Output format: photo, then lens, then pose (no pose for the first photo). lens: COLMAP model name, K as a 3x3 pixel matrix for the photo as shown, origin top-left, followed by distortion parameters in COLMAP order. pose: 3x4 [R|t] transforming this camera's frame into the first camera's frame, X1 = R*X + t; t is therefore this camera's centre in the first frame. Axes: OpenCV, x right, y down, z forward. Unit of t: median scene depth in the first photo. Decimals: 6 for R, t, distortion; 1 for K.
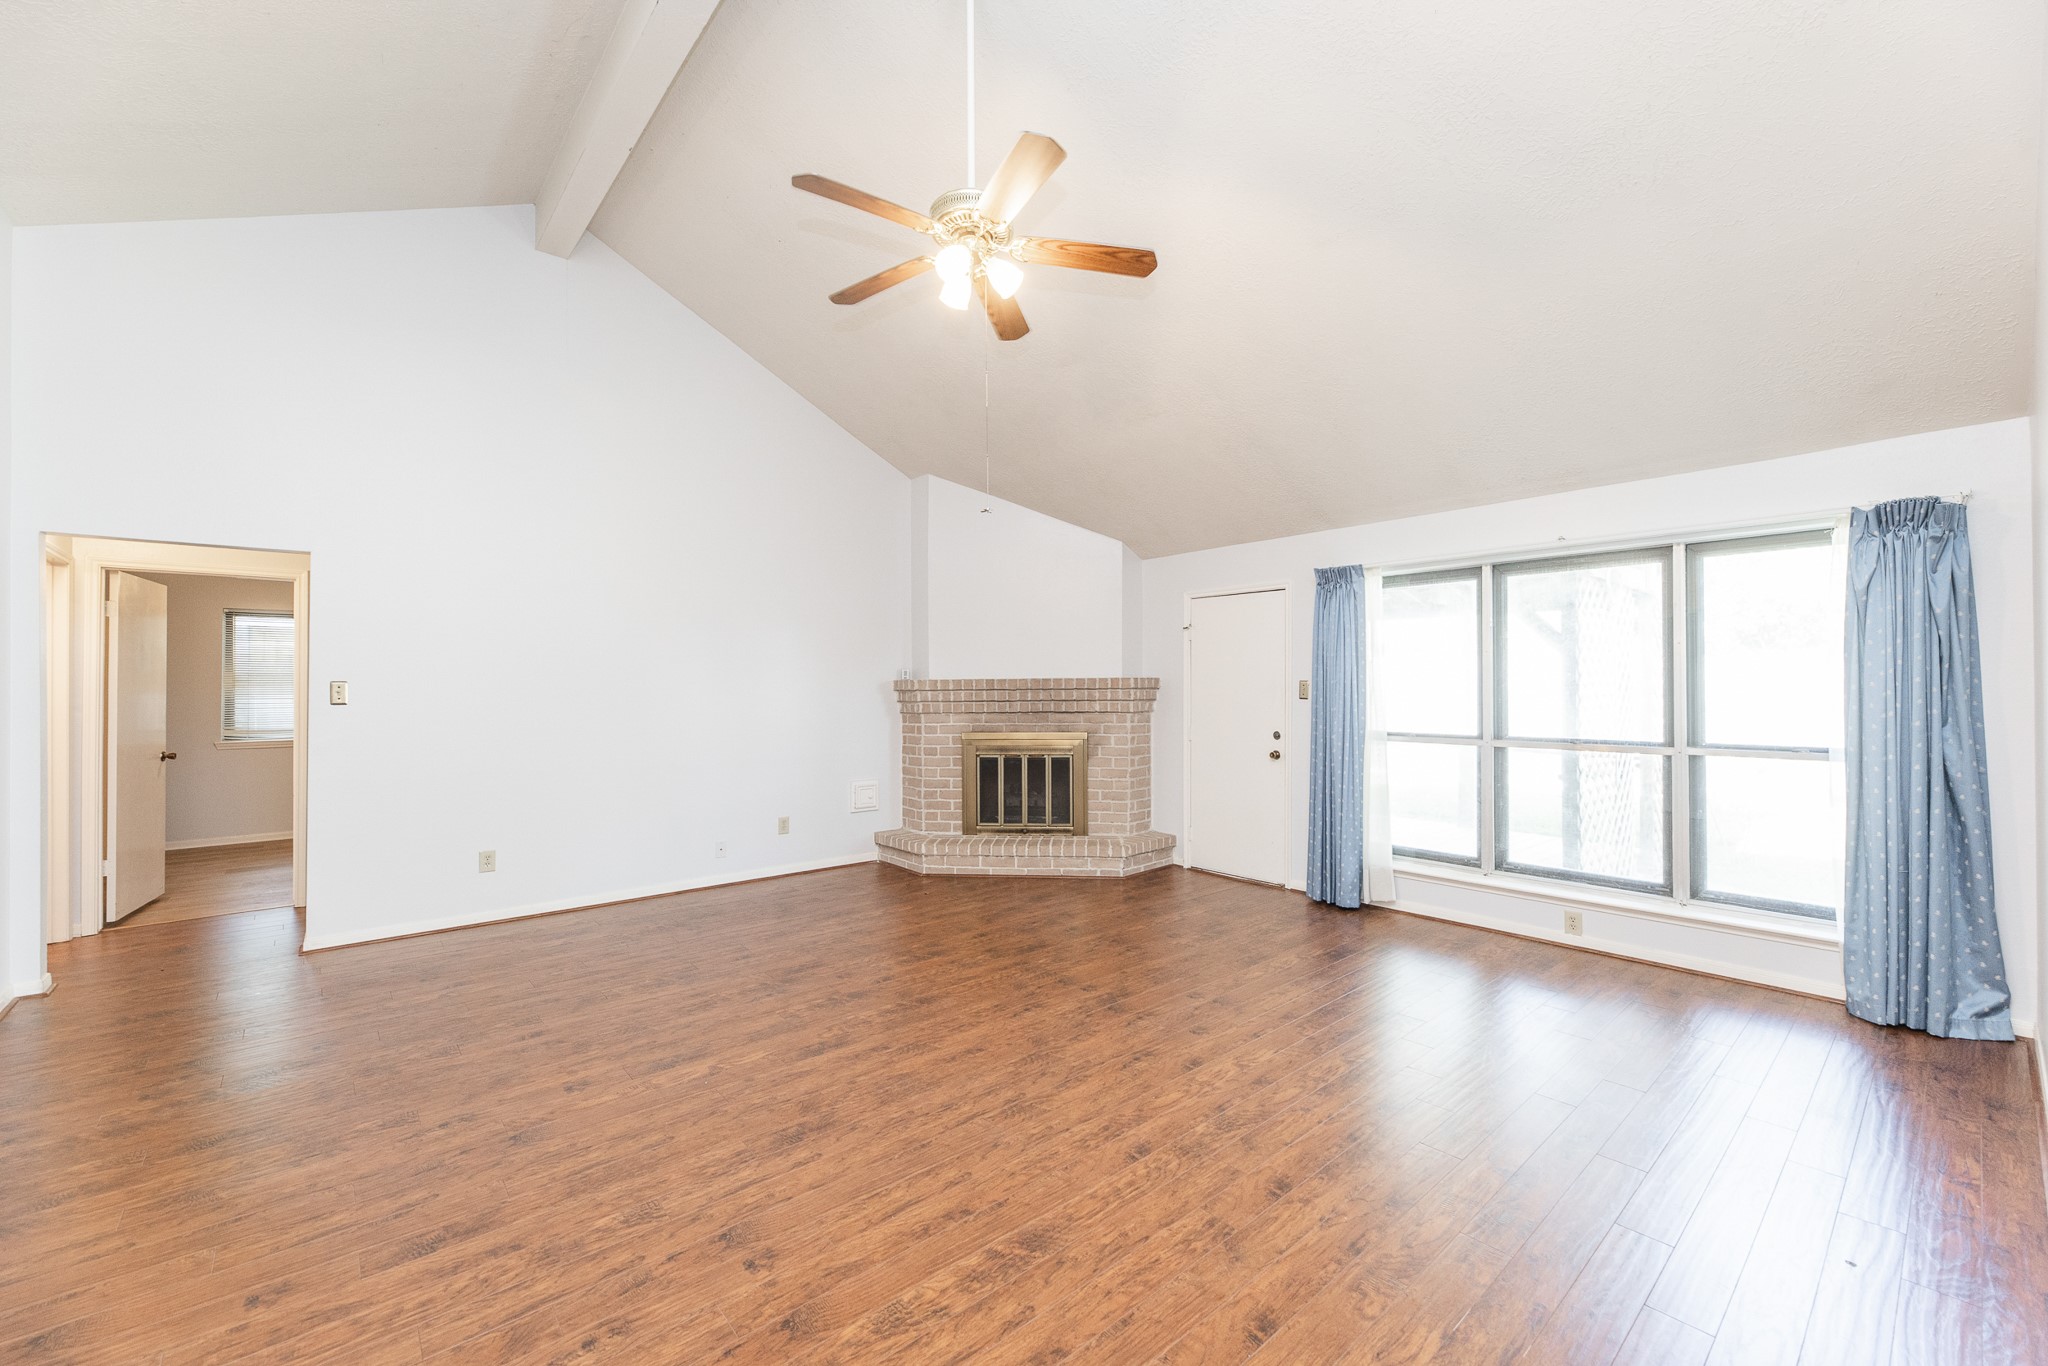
lens RADIAL K [[822.0, 0, 1039.8], [0, 822.0, 678.8], [0, 0, 1]] dist [0.000127, 0.000151]
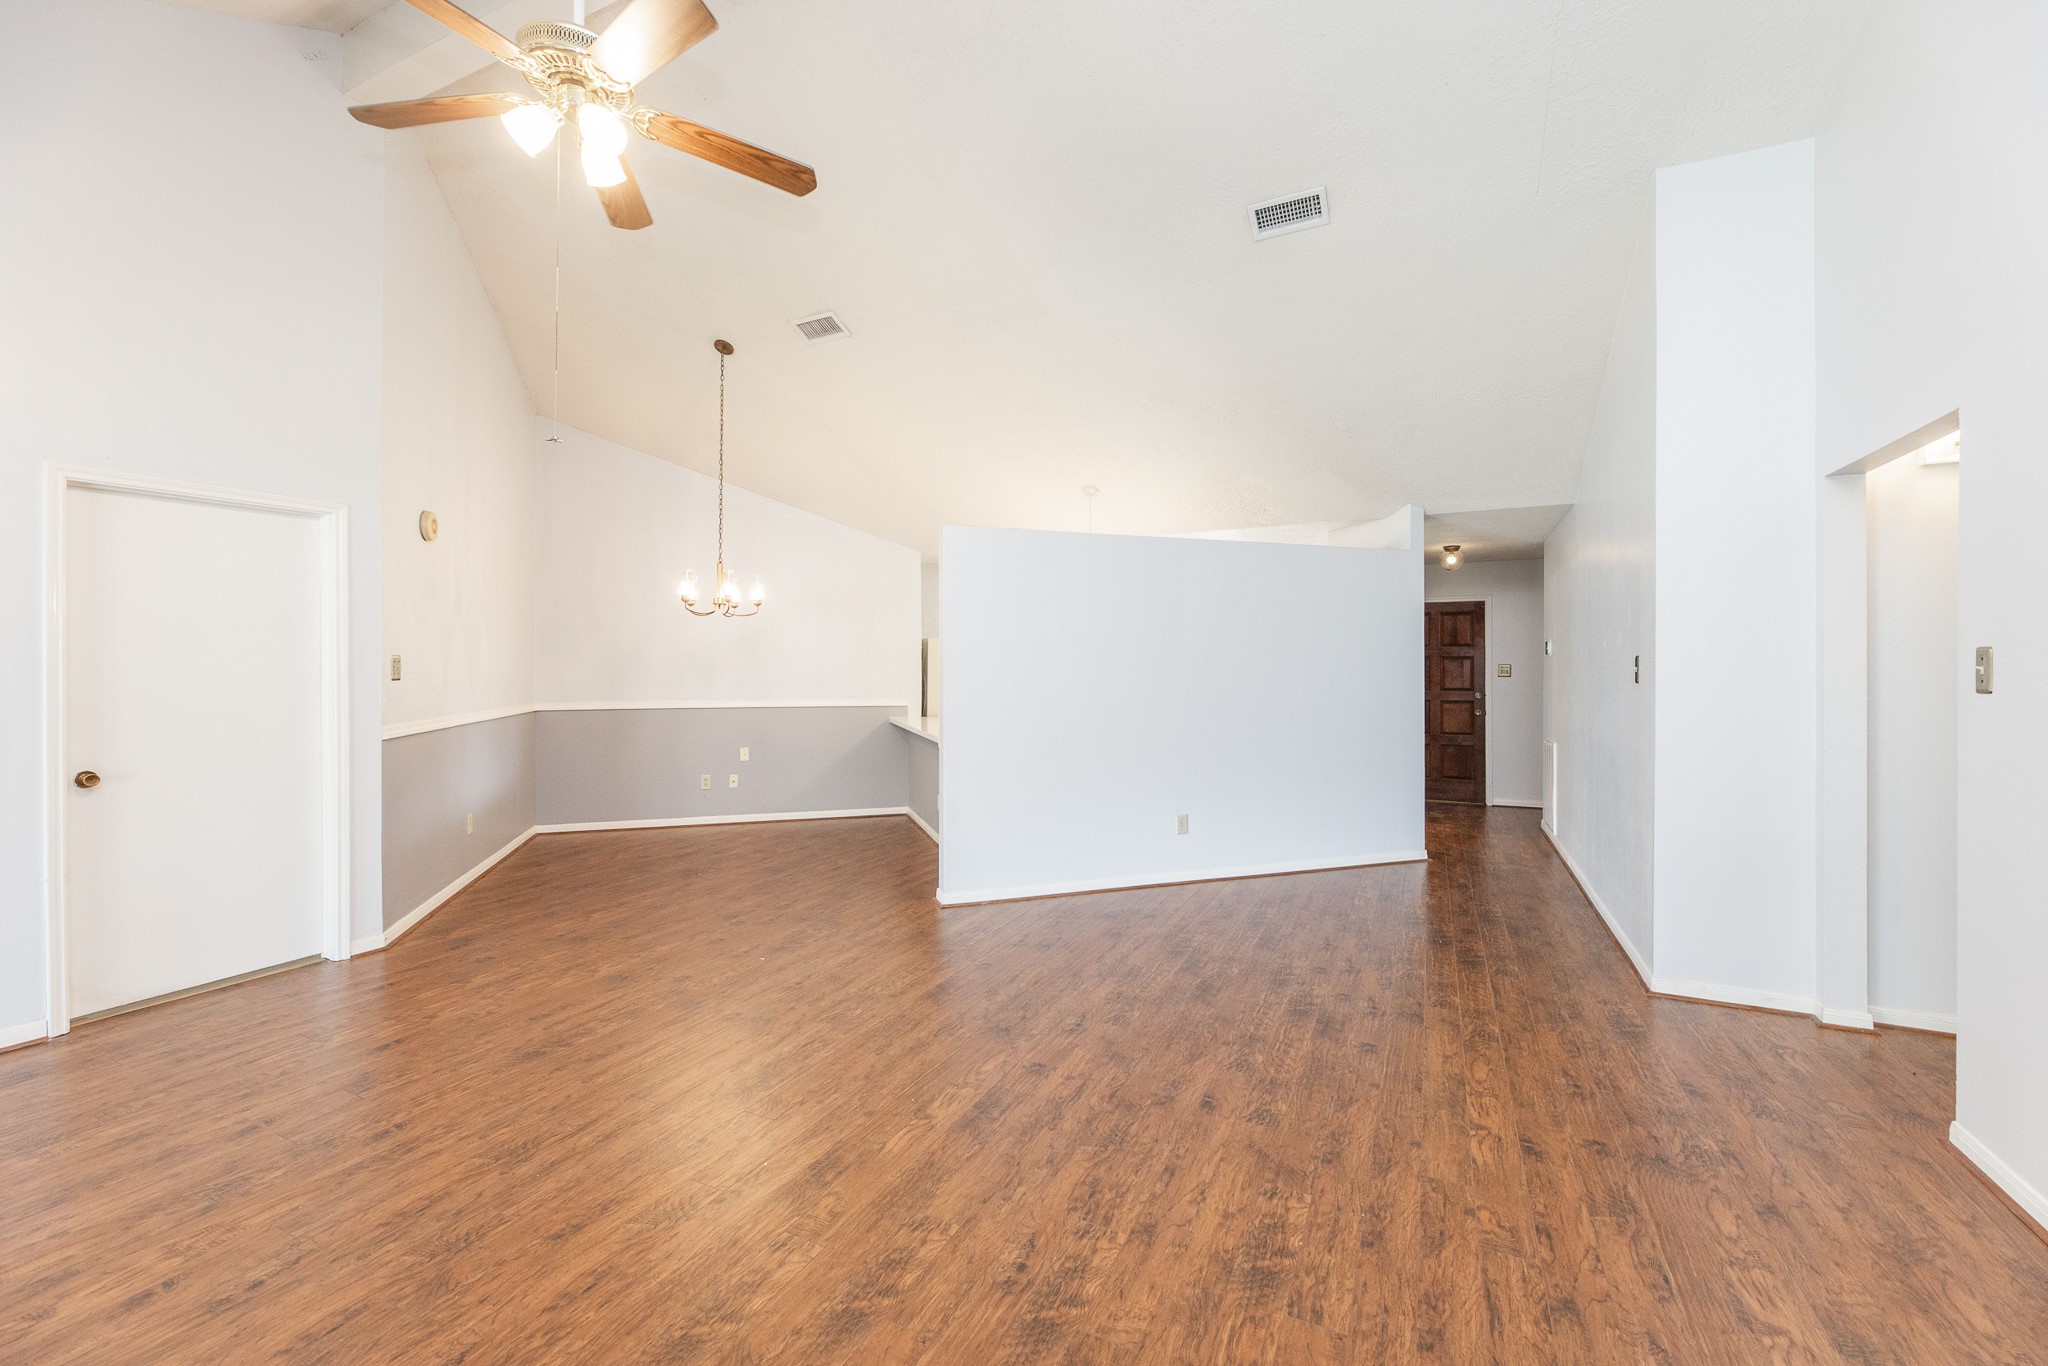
lens RADIAL K [[822.0, 0, 1039.8], [0, 822.0, 678.8], [0, 0, 1]] dist [0.000127, 0.000151]
pose [[-0.920257, 0.006591, -0.391259, -0.122279], [0.004138, 0.999966, 0.007112, 0.016289], [0.391292, 0.004926, -0.920253, 1.246242]]
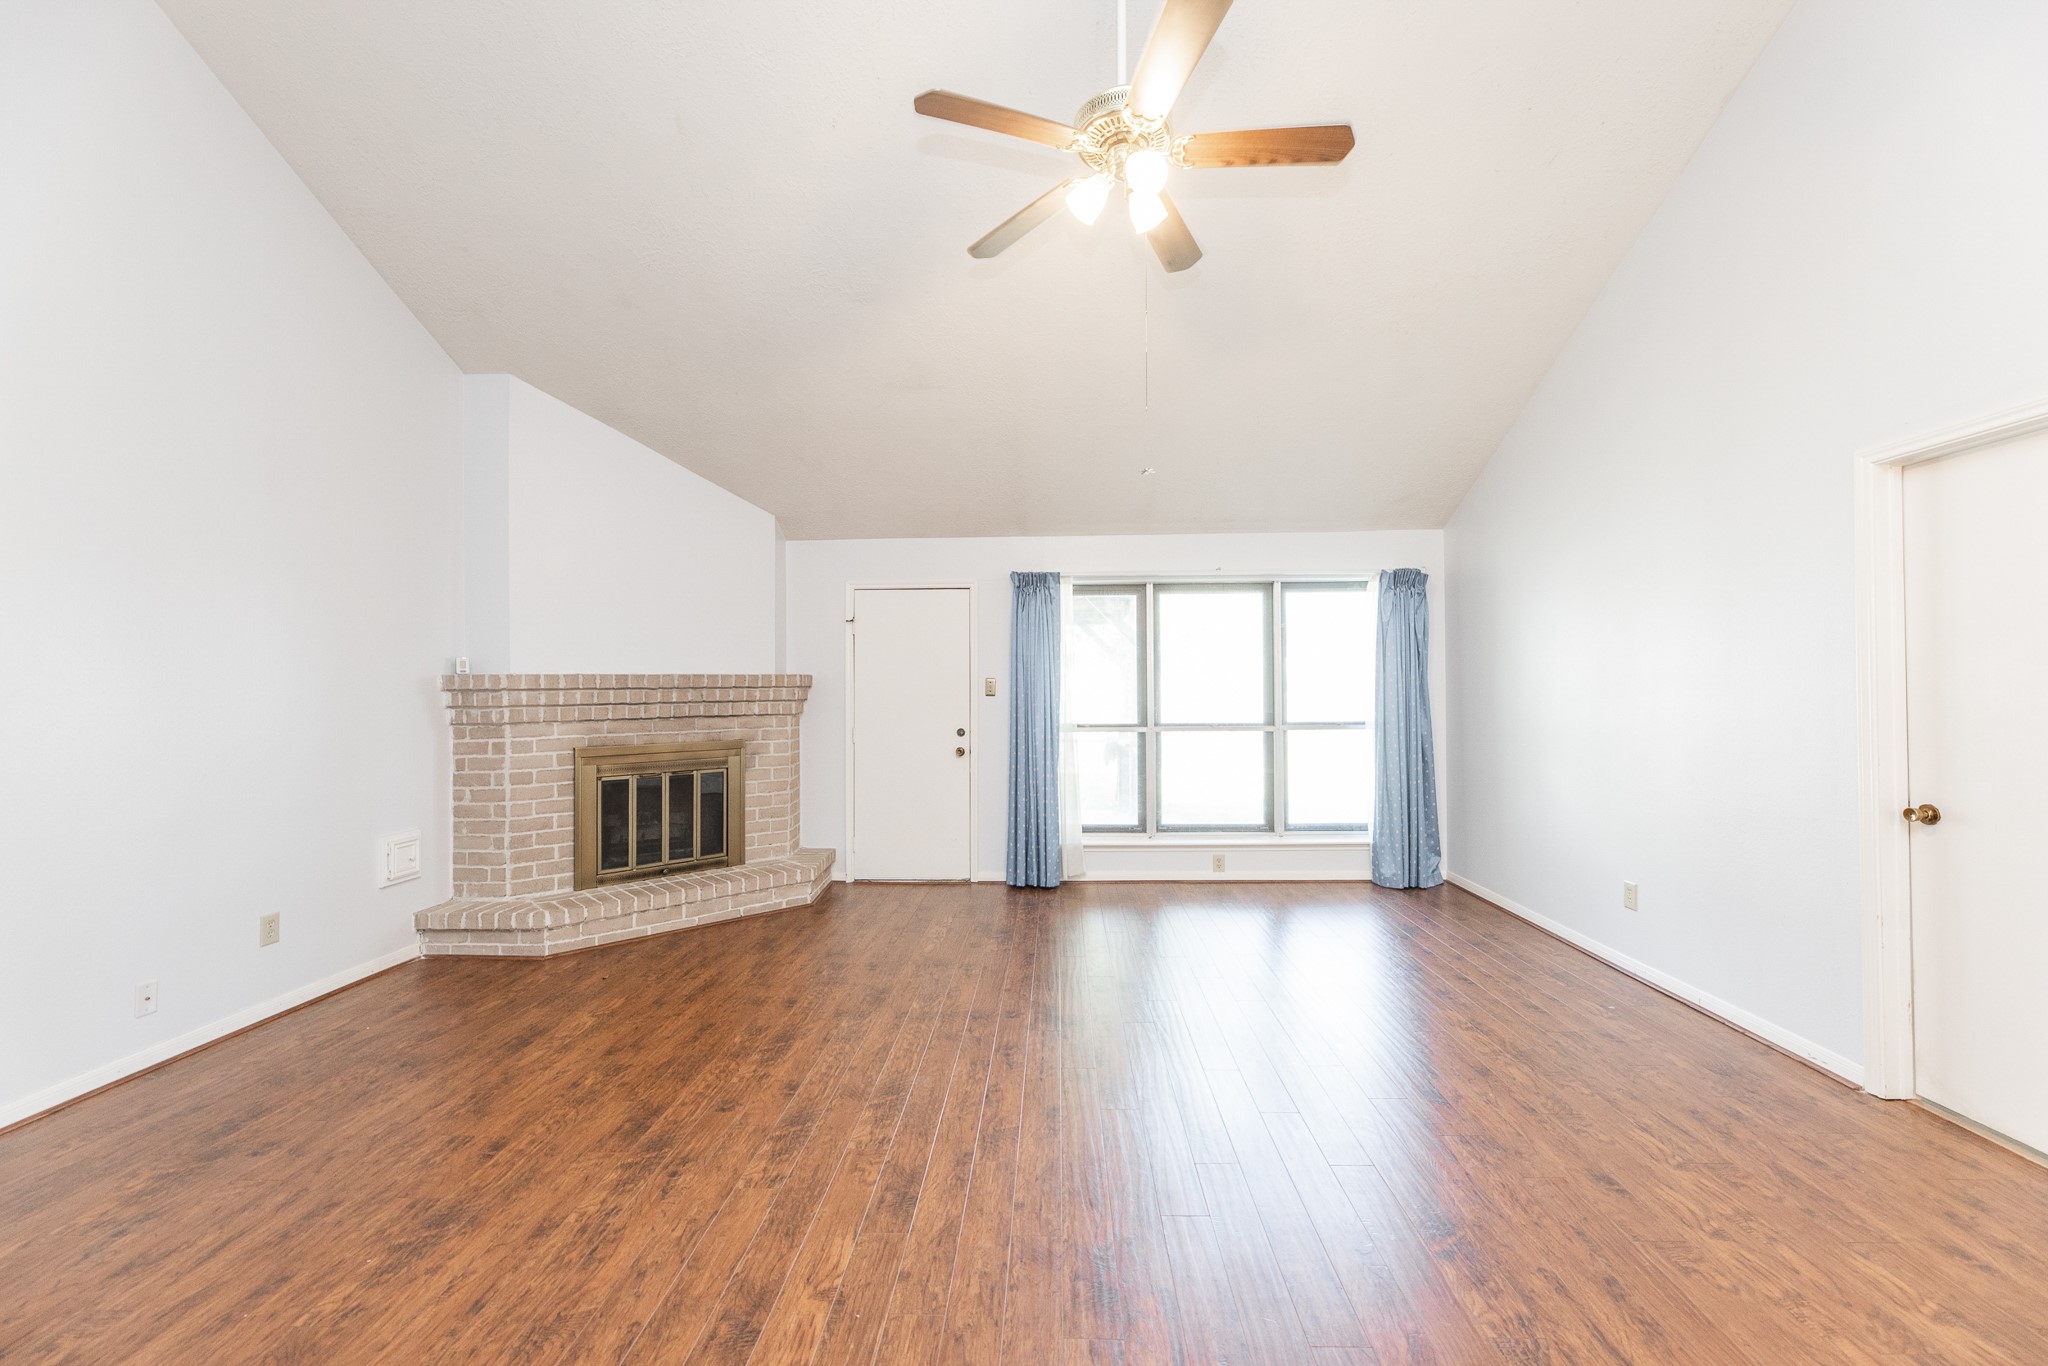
lens RADIAL K [[819.5, 0, 1033.5], [0, 819.5, 683.5], [0, 0, 1]] dist [-0.000203, 0.000181]
pose [[0.681371, 0.002986, 0.731932, -0.506717], [-0.001458, 0.999995, -0.002723, 0.014686], [-0.731937, 0.000788, 0.681372, 0.323956]]
